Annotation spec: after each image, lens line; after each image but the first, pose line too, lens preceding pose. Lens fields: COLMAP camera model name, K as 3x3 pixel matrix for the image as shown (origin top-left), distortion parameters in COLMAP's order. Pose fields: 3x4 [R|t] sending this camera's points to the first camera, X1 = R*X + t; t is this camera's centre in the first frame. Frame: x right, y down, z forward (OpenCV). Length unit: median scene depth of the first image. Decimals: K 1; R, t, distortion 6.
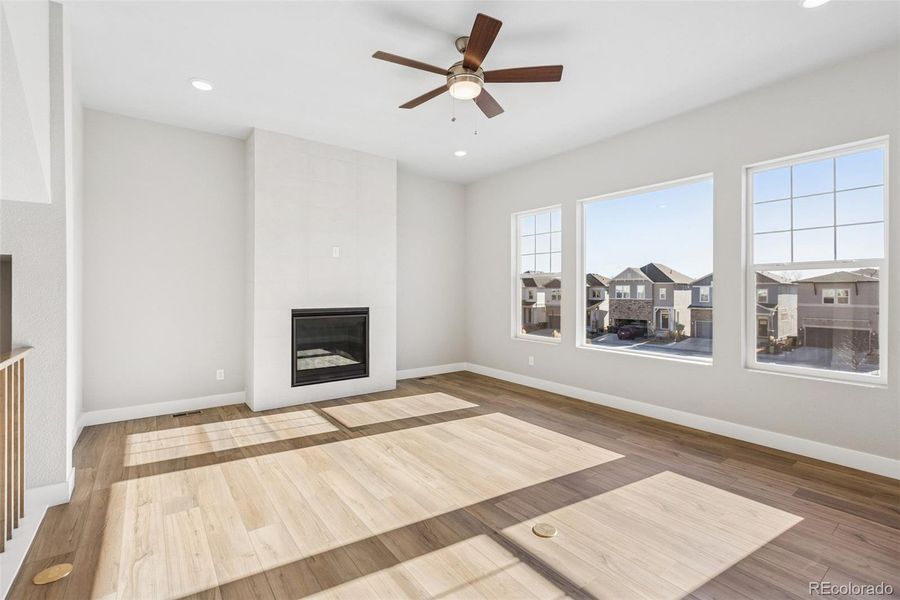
lens RADIAL K [[406.2, 0, 451.7], [0, 406.2, 291.6], [0, 0, 1]] dist [-0.000400, -0.000672]
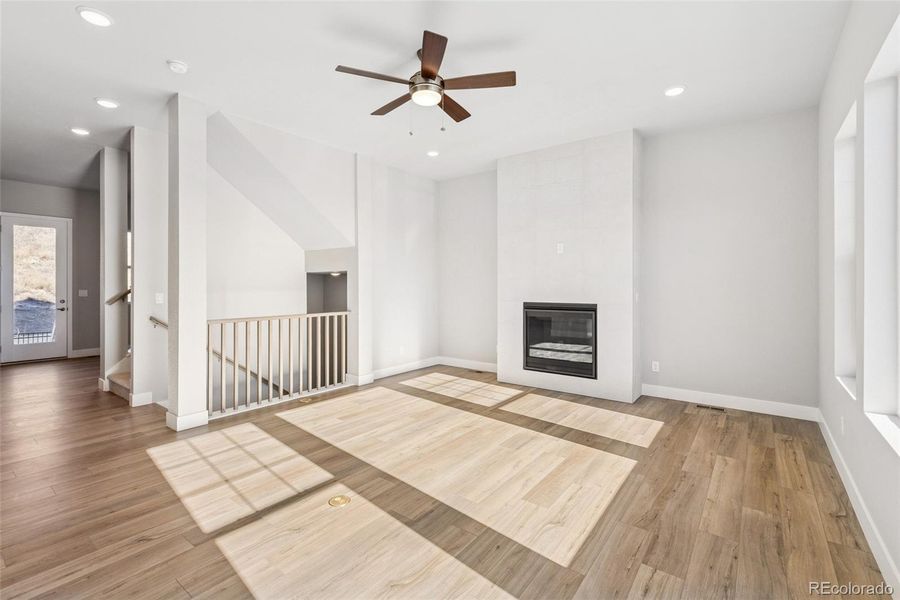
lens RADIAL K [[406.2, 0, 440.7], [0, 406.2, 285.8], [0, 0, 1]] dist [-0.000400, -0.000672]
pose [[0.258088, -0.002148, -0.966119, 0.894884], [-0.001328, 0.999996, -0.002578, 0.000296], [0.966120, 0.001948, 0.258084, 0.635463]]
